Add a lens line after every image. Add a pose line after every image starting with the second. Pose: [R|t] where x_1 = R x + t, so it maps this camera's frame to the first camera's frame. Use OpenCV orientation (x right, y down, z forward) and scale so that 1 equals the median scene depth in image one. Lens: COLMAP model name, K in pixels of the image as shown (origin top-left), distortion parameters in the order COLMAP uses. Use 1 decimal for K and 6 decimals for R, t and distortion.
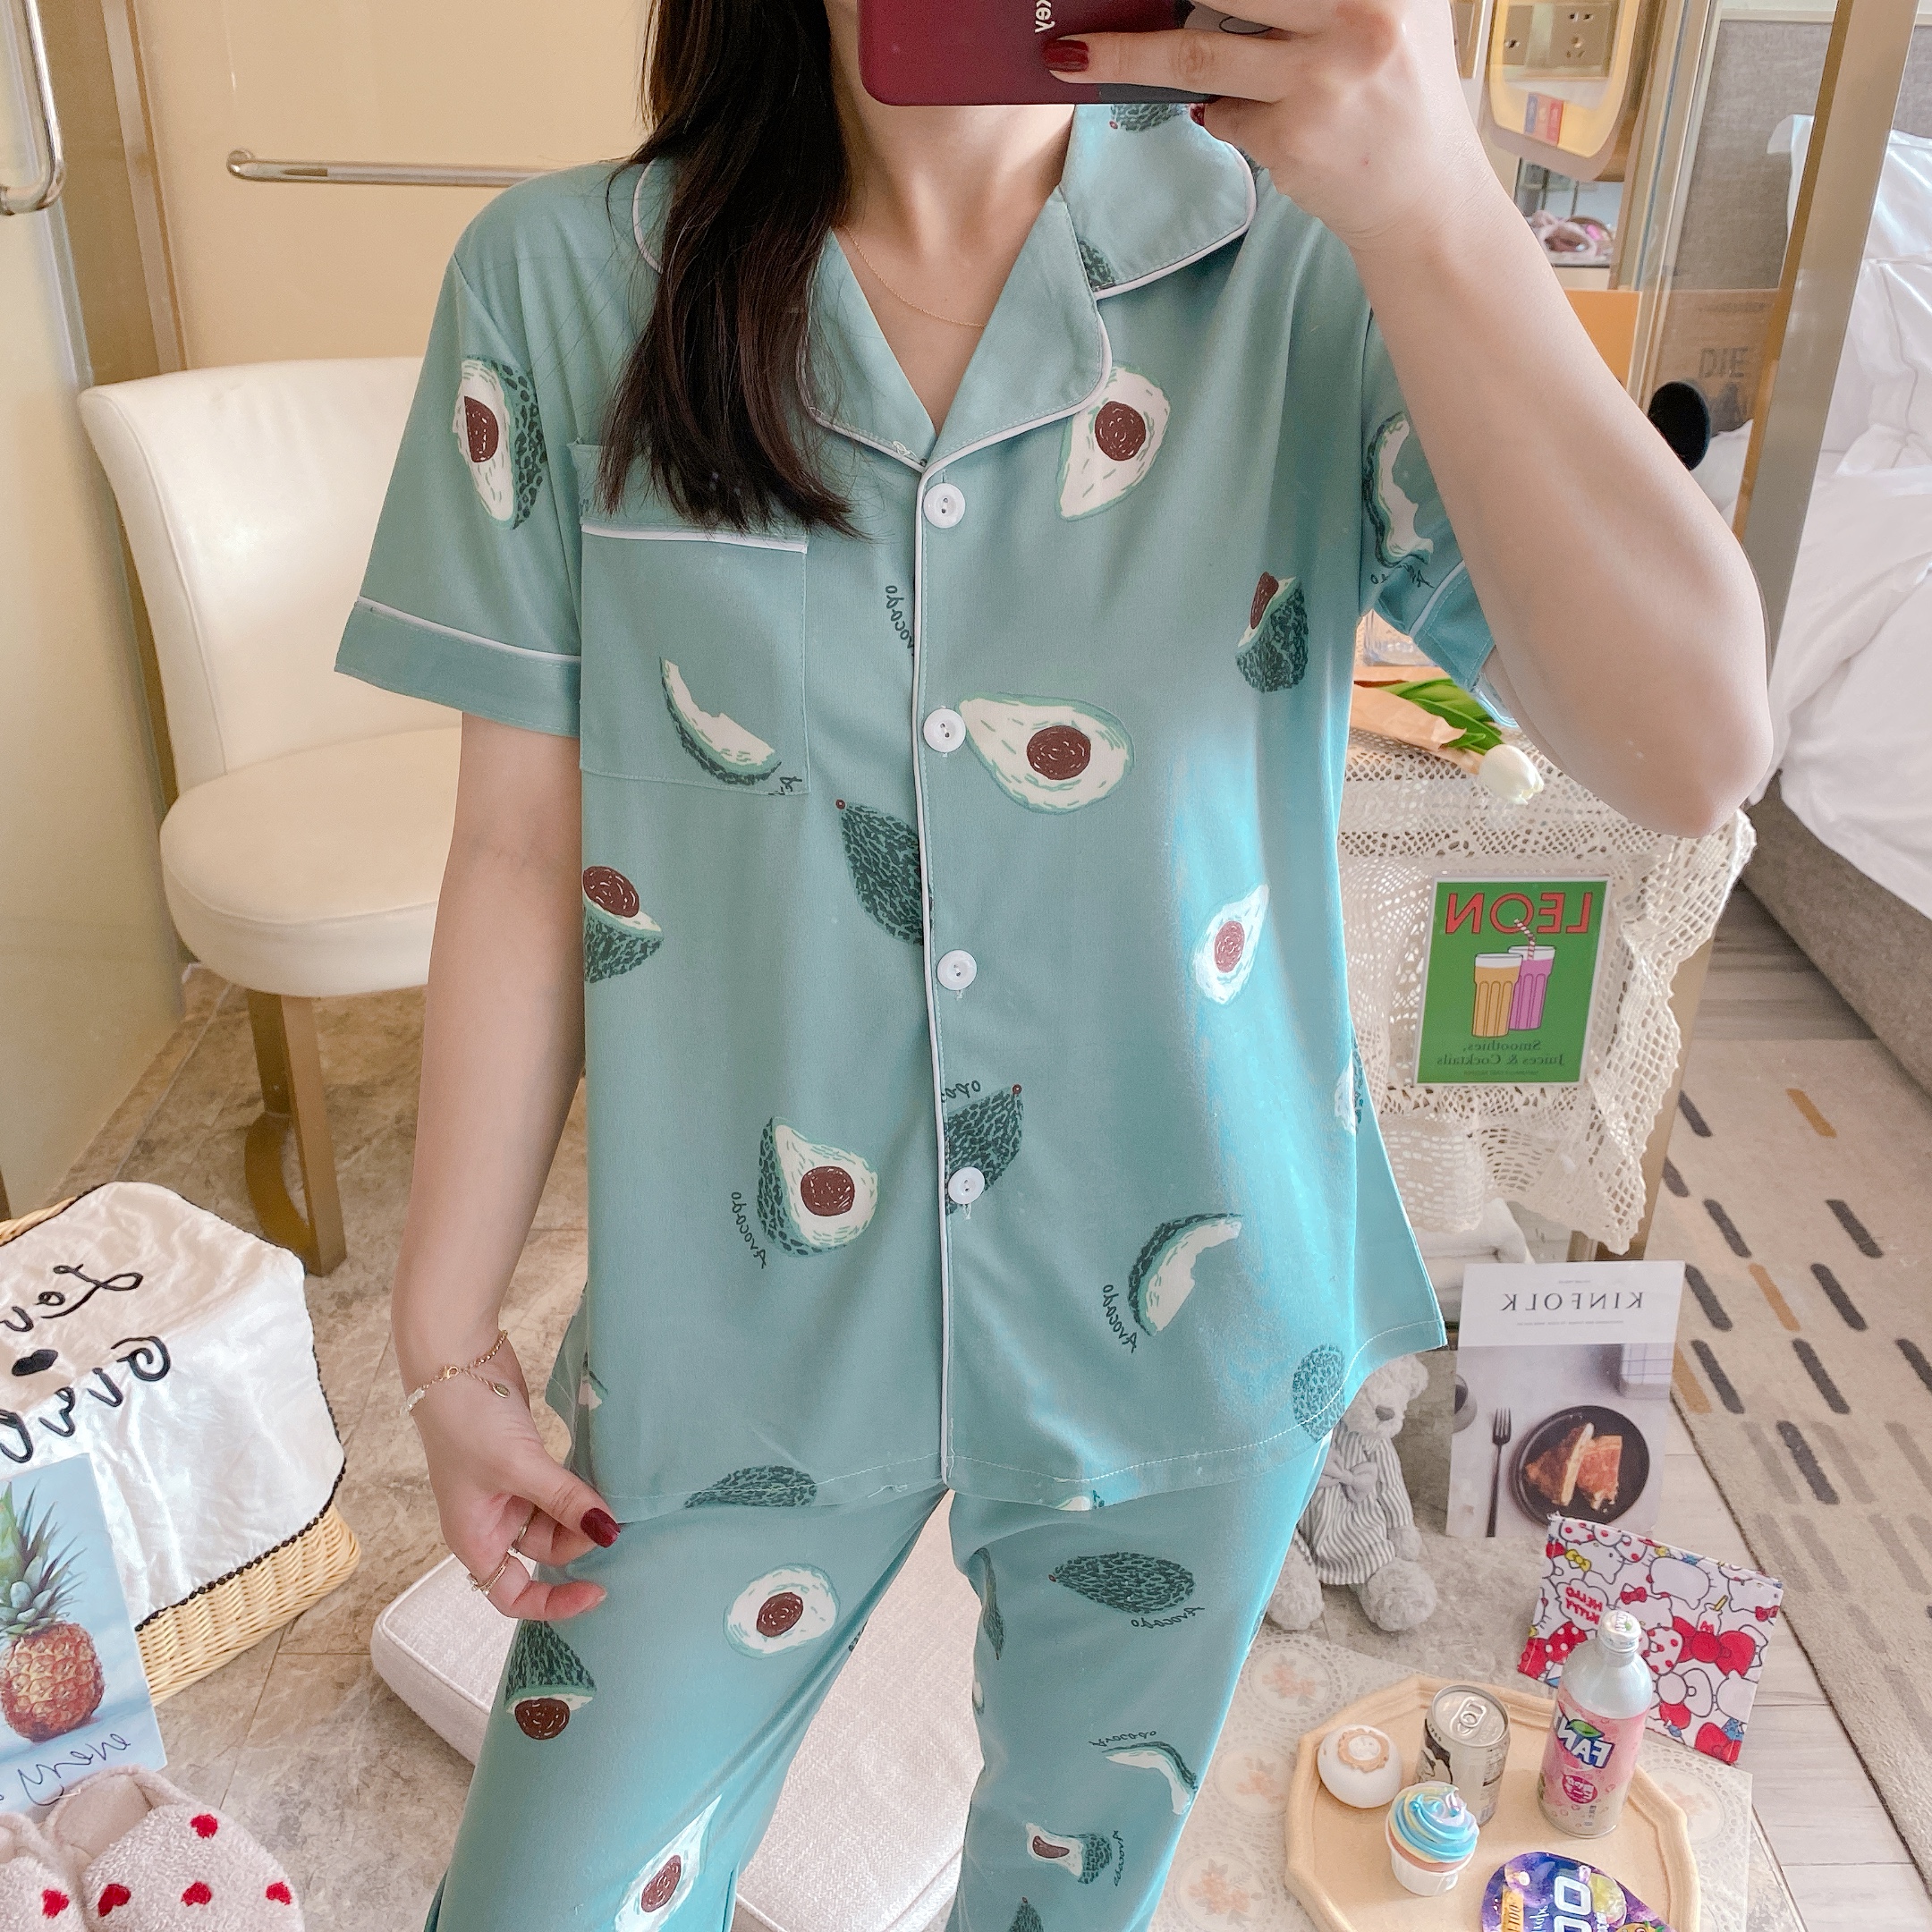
lens RADIAL K [[2052.7, 0, 959.9], [0, 2052.7, 961.9], [0, 0, 1]] dist [0.017784, -0.002626]
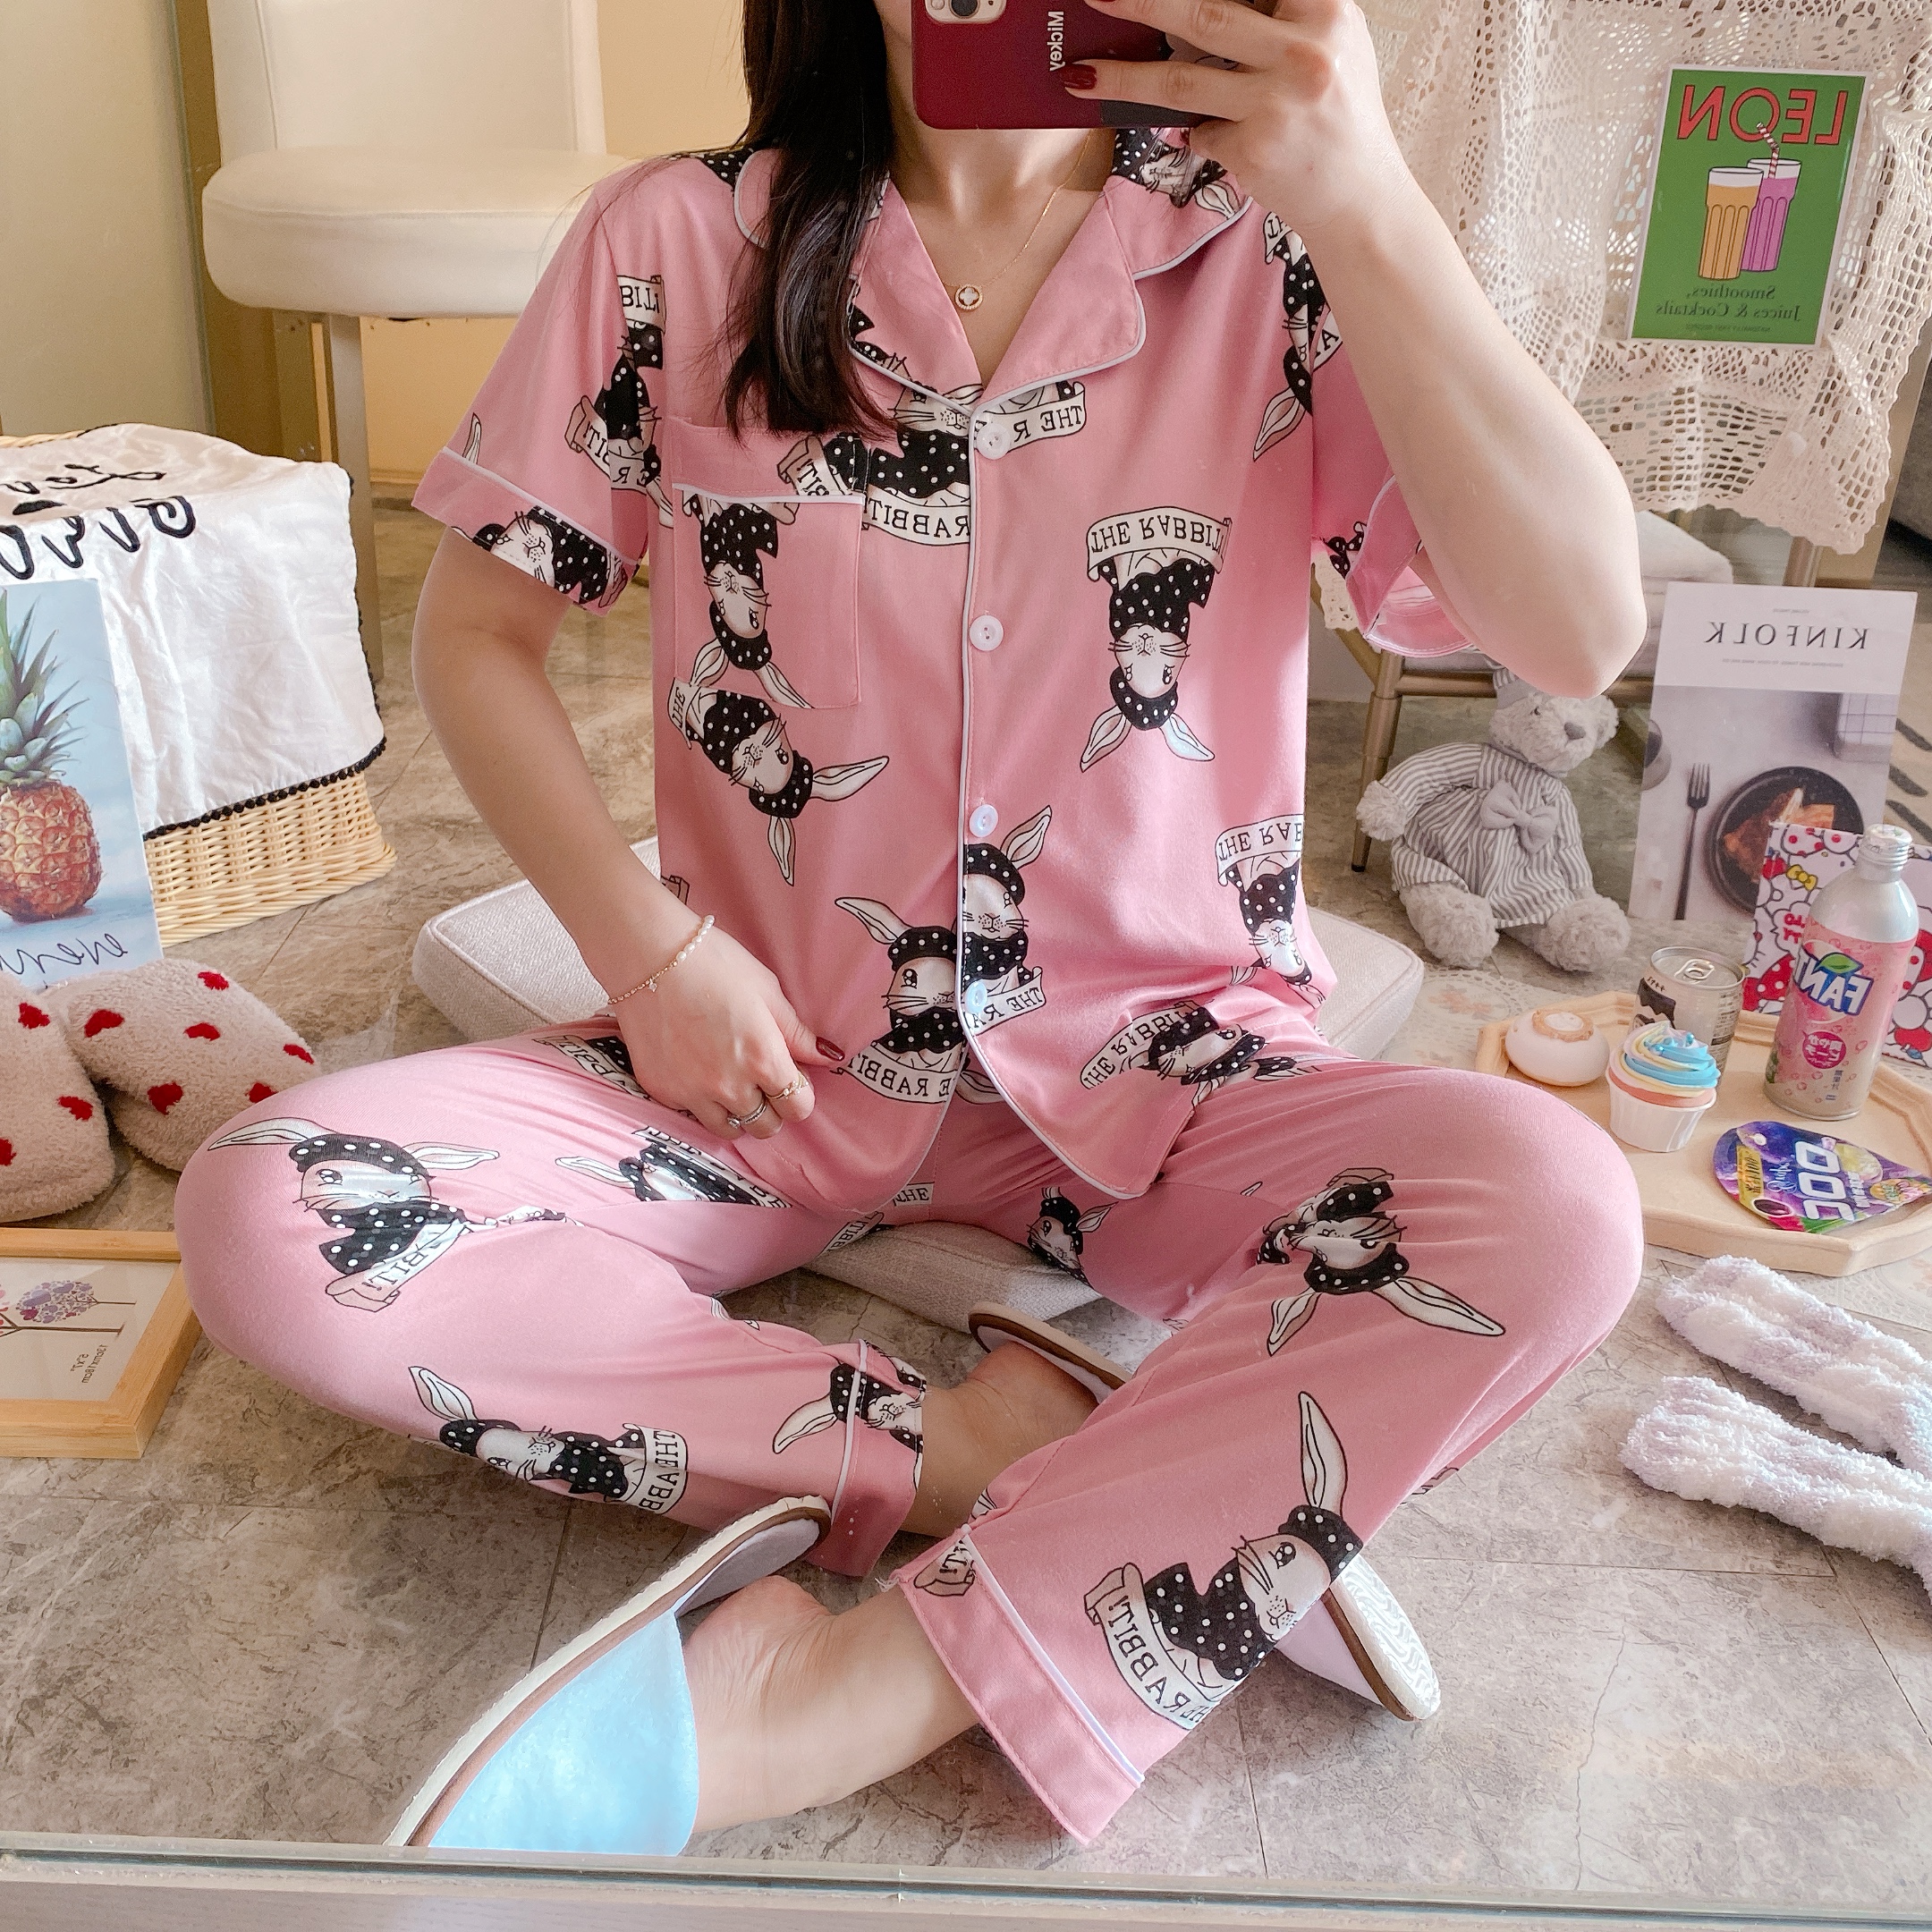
lens RADIAL K [[2051.7, 0, 966.9], [0, 2051.7, 963.6], [0, 0, 1]] dist [-0.007870, 0.005383]
pose [[0.999172, 0.040540, 0.003359, -0.054047], [-0.040412, 0.998672, -0.031967, 0.376449], [-0.004650, 0.031804, 0.999483, 0.141925]]
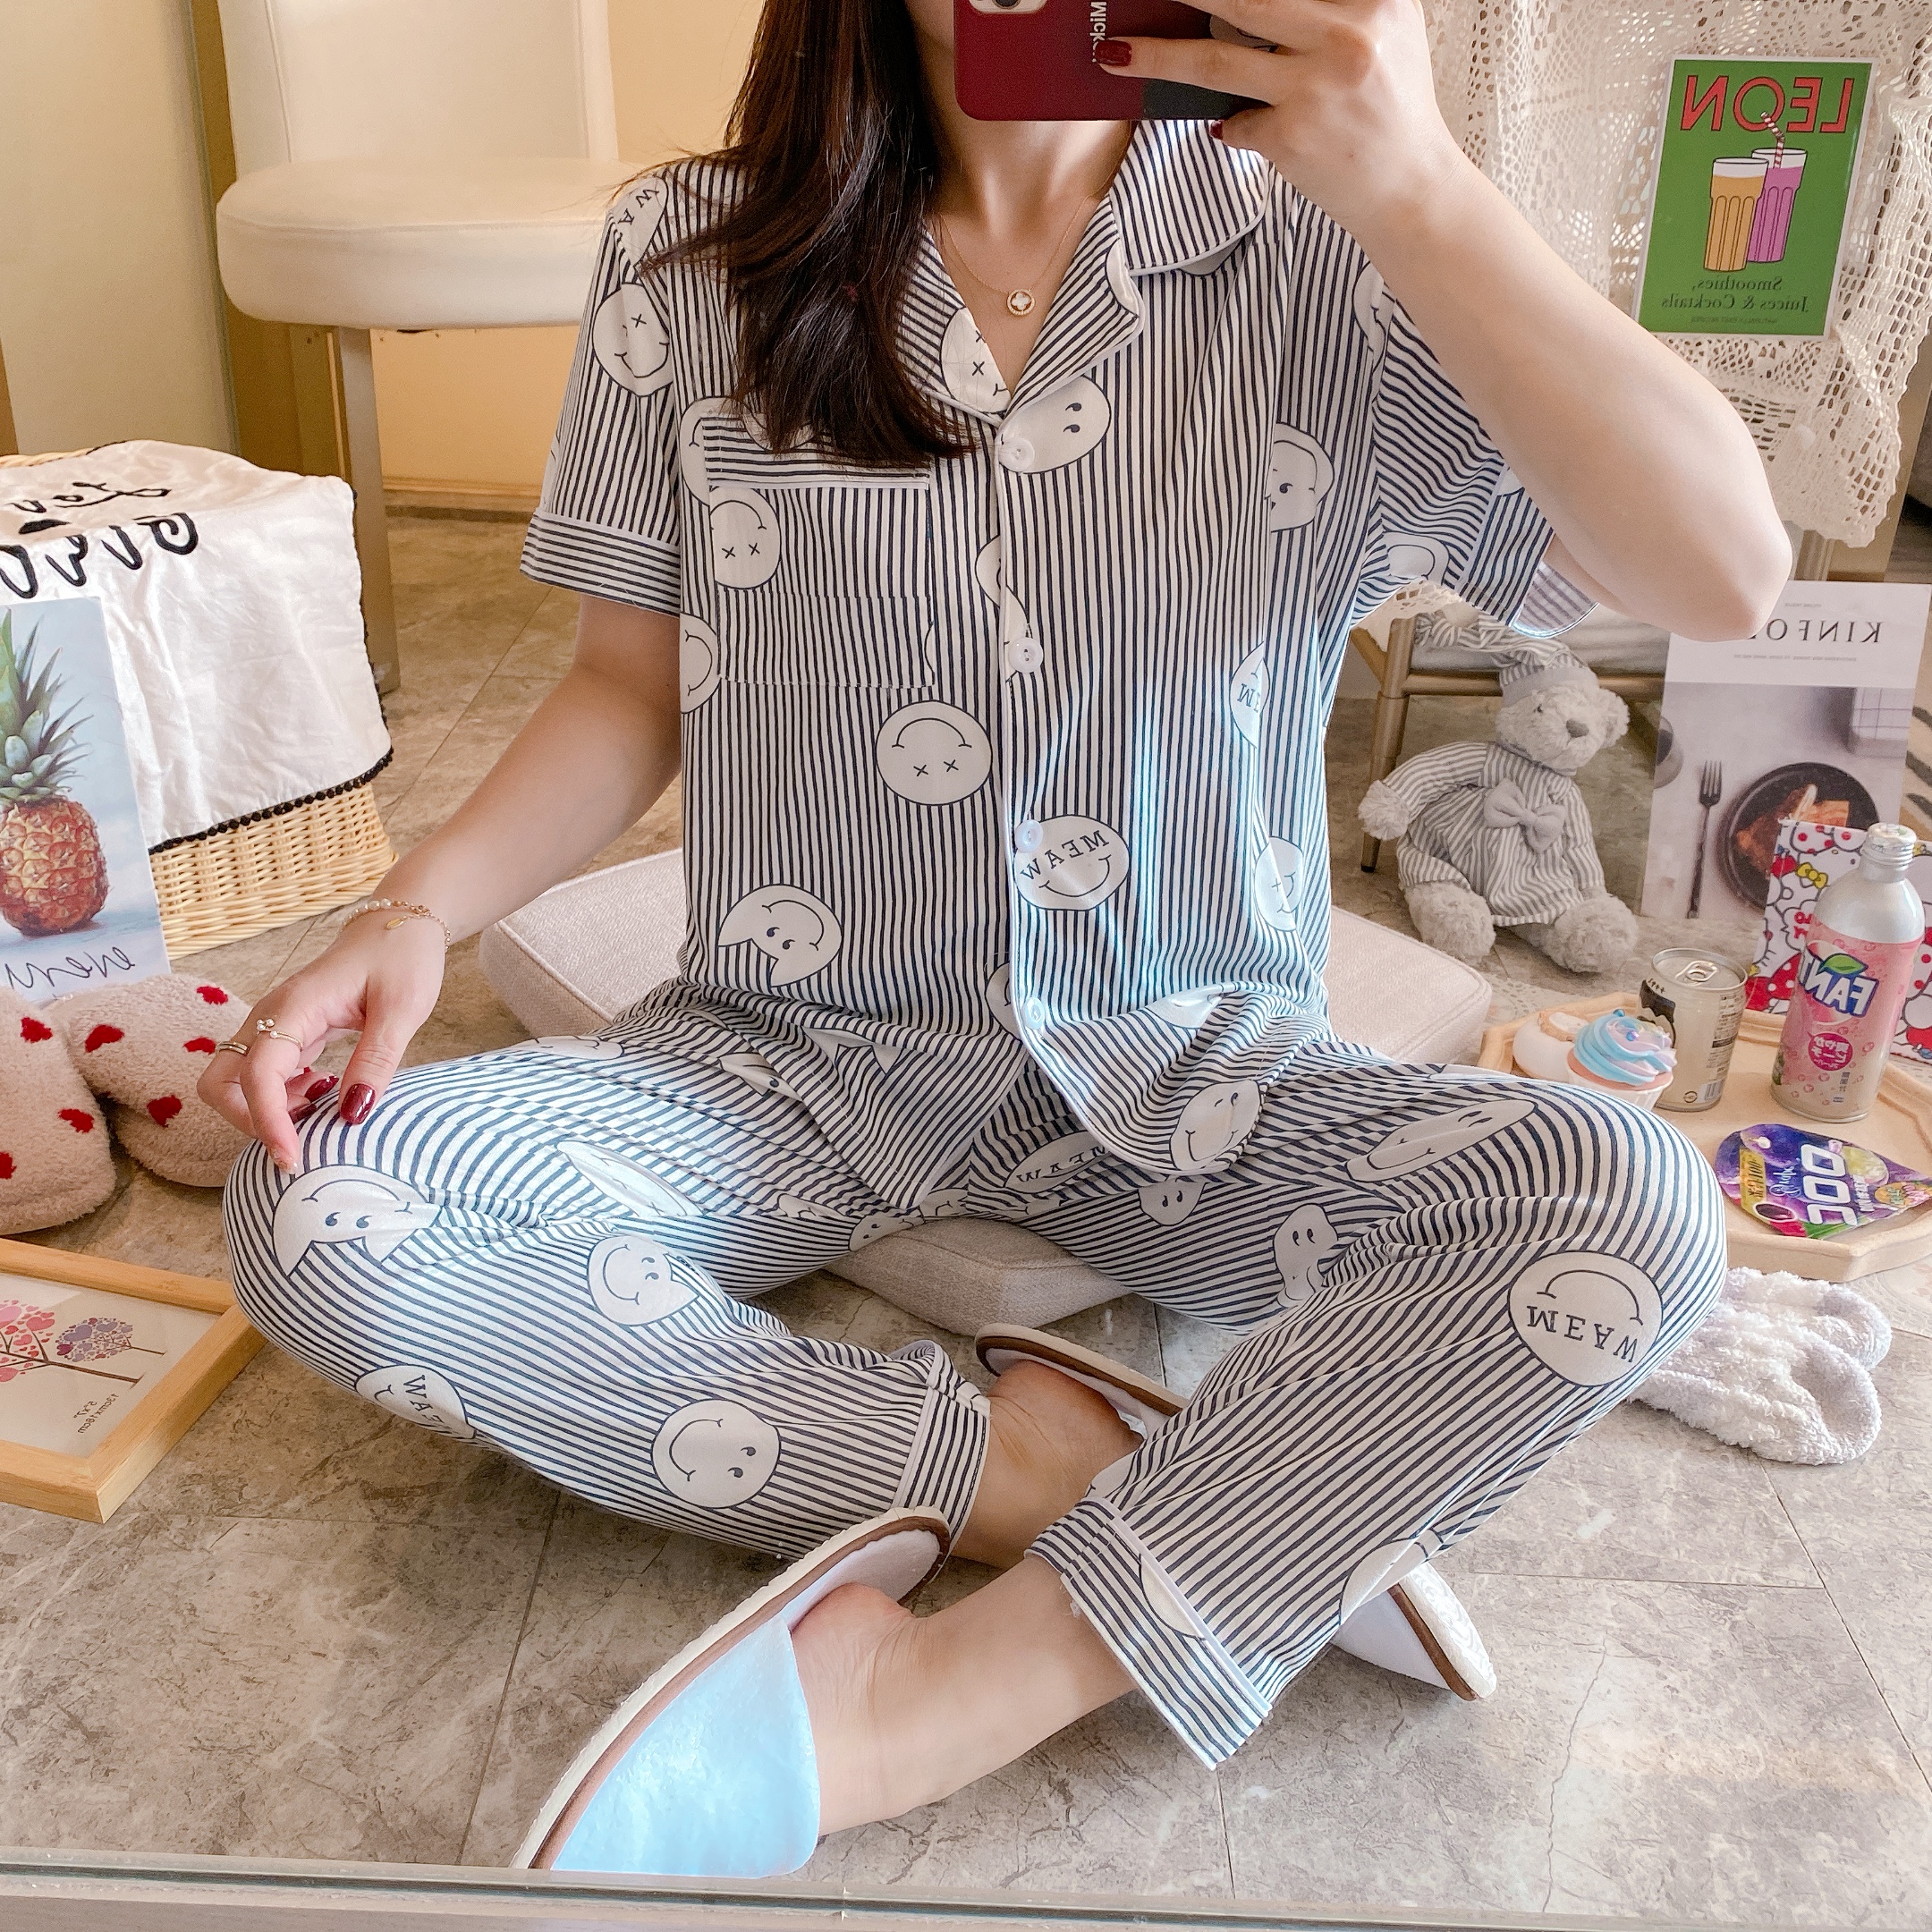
lens RADIAL K [[2050.0, 0, 958.4], [0, 2050.0, 967.2], [0, 0, 1]] dist [-0.008491, 0.004737]
pose [[0.999114, 0.033301, -0.025745, -0.032672], [-0.033956, 0.999099, -0.025455, 0.370060], [0.024874, 0.026306, 0.999344, 0.141940]]
